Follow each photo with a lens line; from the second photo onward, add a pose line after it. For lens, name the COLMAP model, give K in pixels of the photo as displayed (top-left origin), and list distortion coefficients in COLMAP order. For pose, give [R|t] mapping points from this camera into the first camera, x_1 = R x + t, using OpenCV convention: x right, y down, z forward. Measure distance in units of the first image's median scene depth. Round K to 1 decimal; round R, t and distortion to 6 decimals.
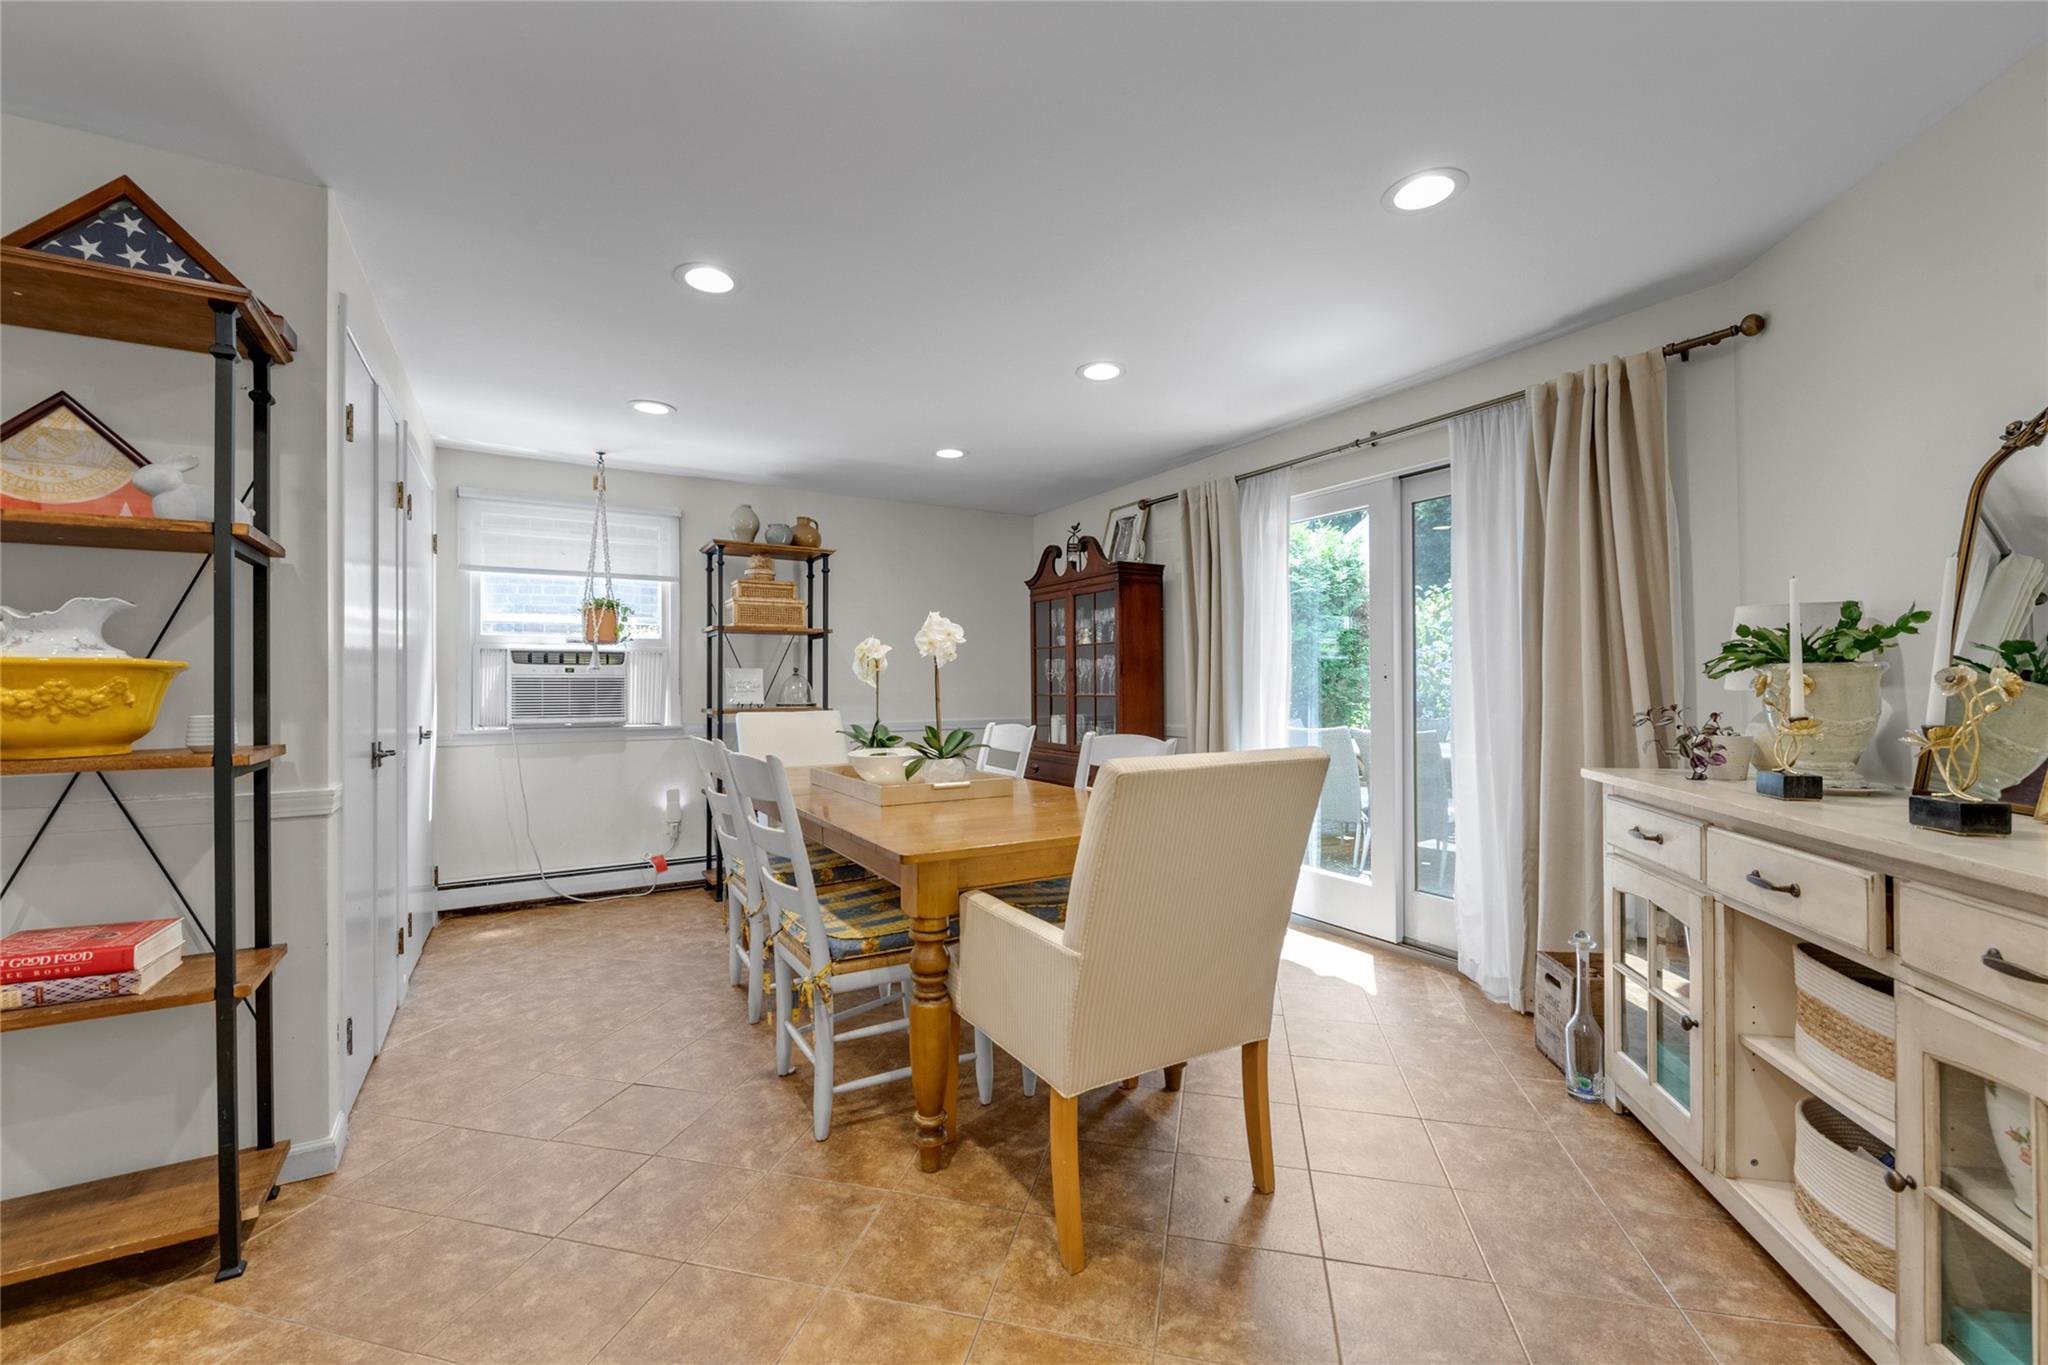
lens RADIAL K [[832.2, 0, 1033.5], [0, 832.2, 677.6], [0, 0, 1]] dist [-0.008443, -0.002016]
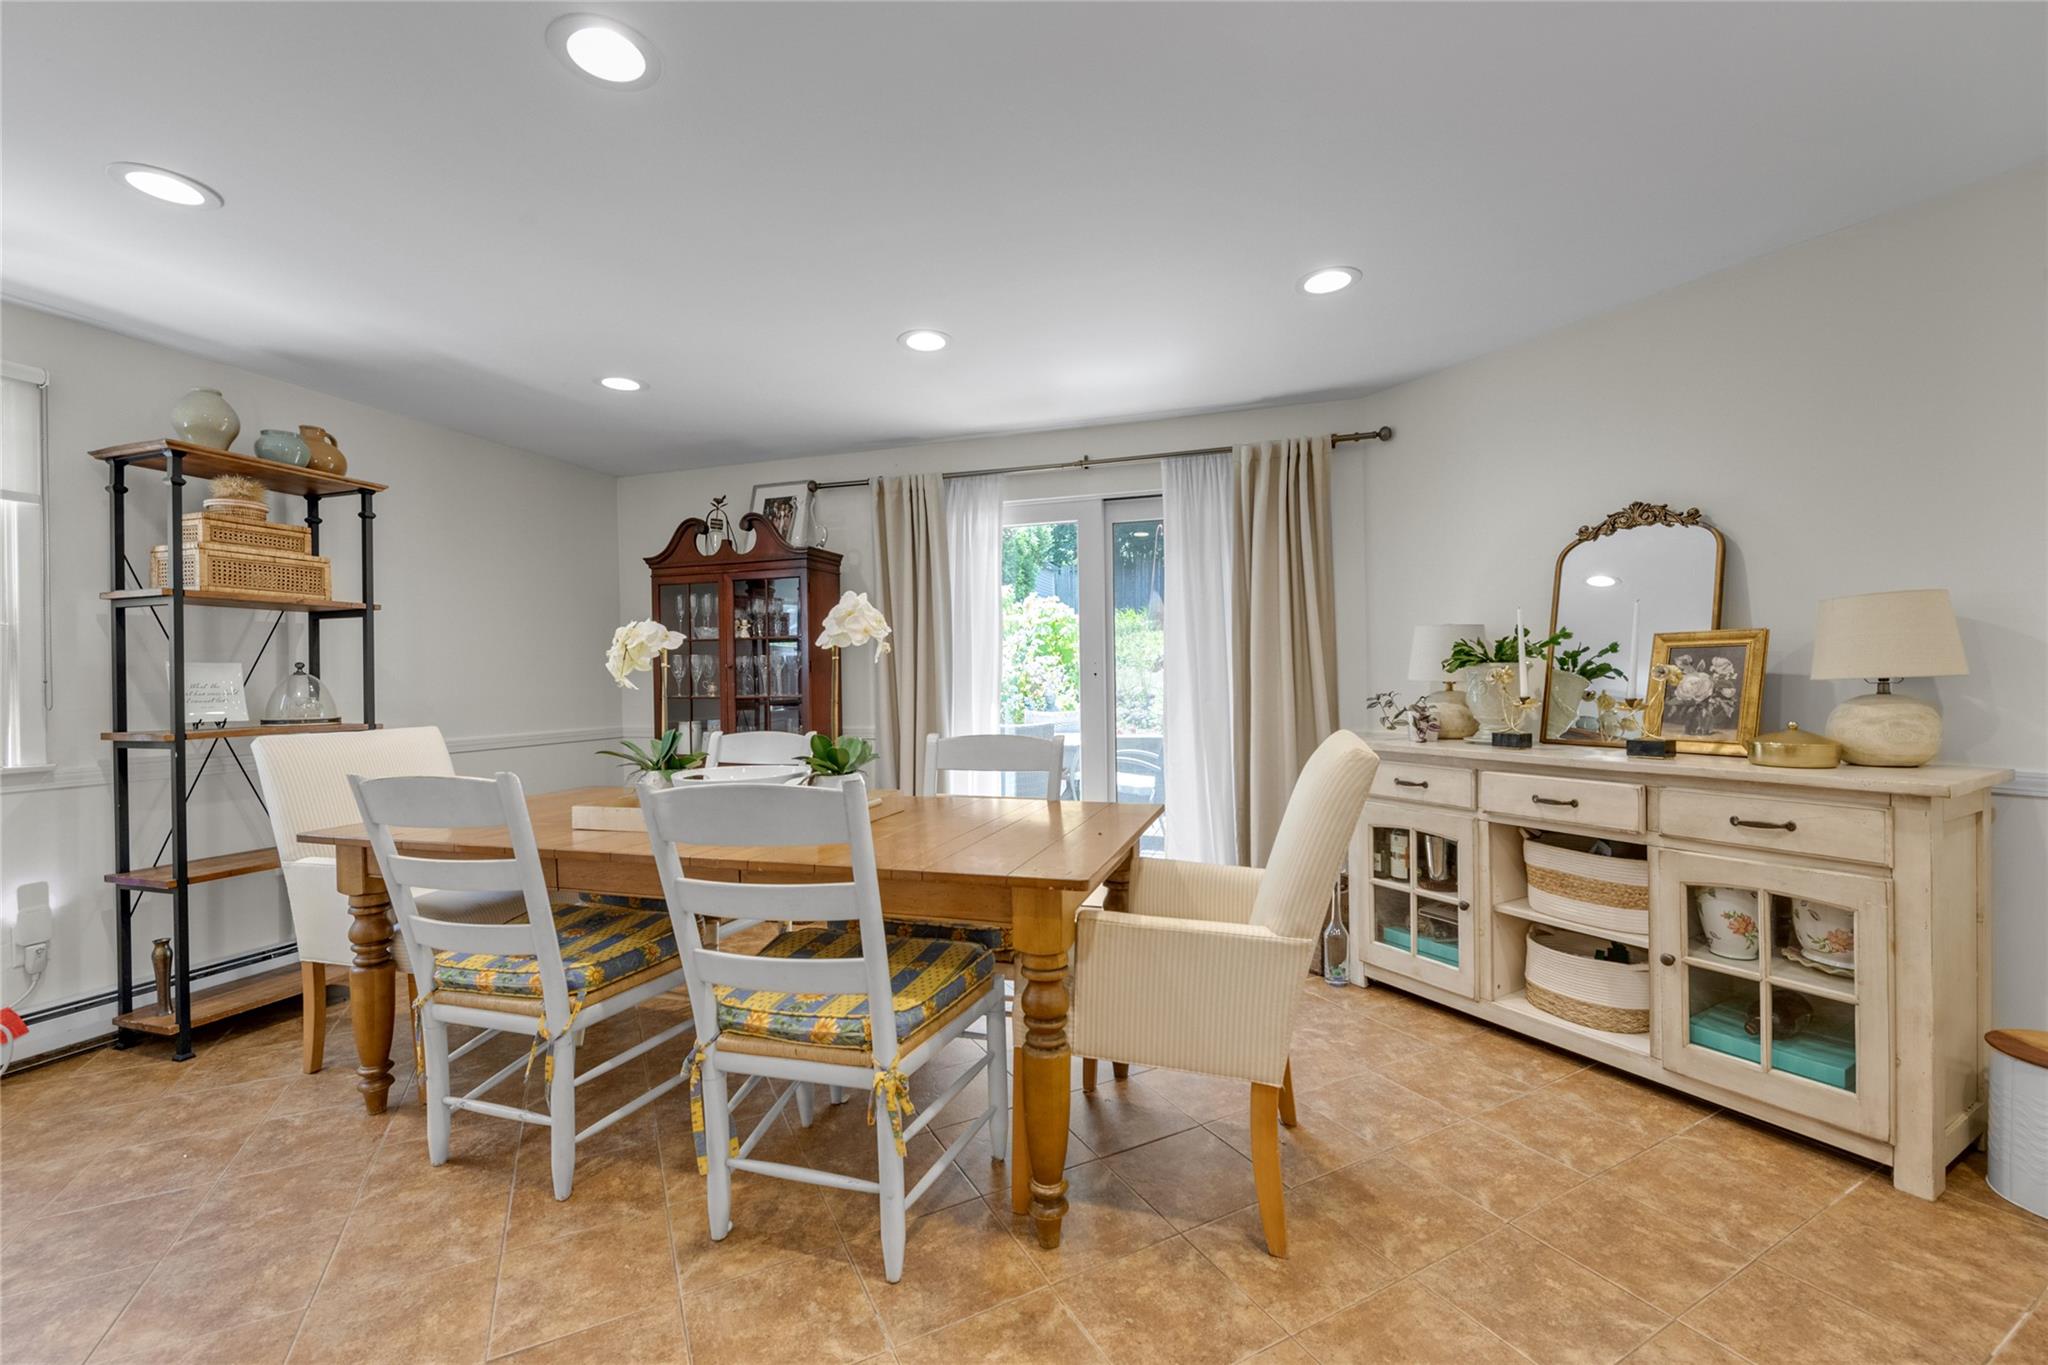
lens RADIAL K [[832.2, 0, 1039.9], [0, 832.2, 683.3], [0, 0, 1]] dist [-0.008443, -0.002016]
pose [[0.744316, -0.008242, 0.667776, -0.311644], [0.004562, 0.999963, 0.007258, 0.002487], [-0.667812, -0.002356, 0.744327, 0.164270]]
